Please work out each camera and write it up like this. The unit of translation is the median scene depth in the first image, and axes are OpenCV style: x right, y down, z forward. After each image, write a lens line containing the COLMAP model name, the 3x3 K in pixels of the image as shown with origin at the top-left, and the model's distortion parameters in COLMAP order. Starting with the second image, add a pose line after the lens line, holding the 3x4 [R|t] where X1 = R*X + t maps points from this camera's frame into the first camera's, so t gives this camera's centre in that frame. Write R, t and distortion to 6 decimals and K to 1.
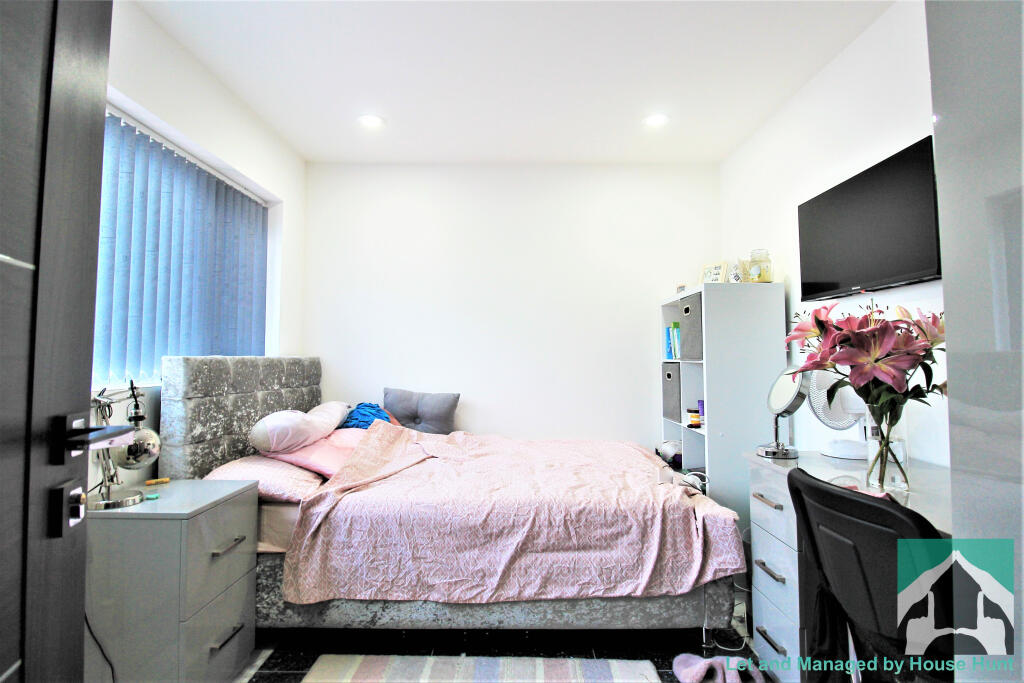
lens RADIAL K [[500.0, 0, 512.0], [0, 500.0, 341.5], [0, 0, 1]] dist [-0.002228, -0.000229]
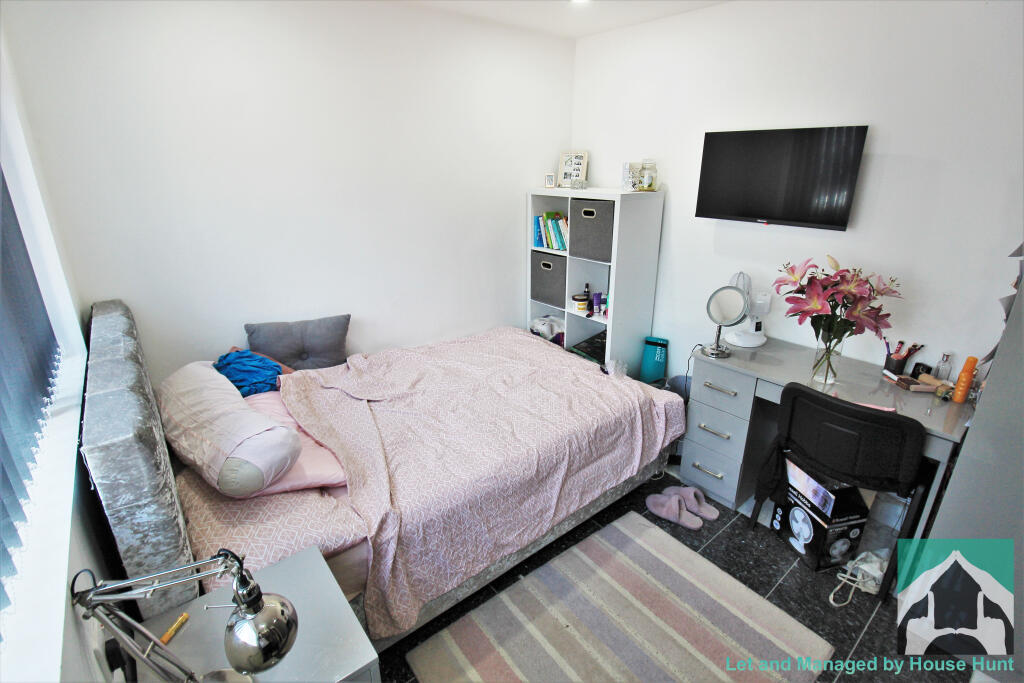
lens RADIAL K [[476.7, 0, 512.0], [0, 476.7, 341.5], [0, 0, 1]] dist [-0.021082, -0.000115]
pose [[0.767242, -0.222297, 0.601601, -0.627076], [-0.026107, 0.926409, 0.375612, -0.256503], [-0.640826, -0.303891, 0.704976, 0.418036]]
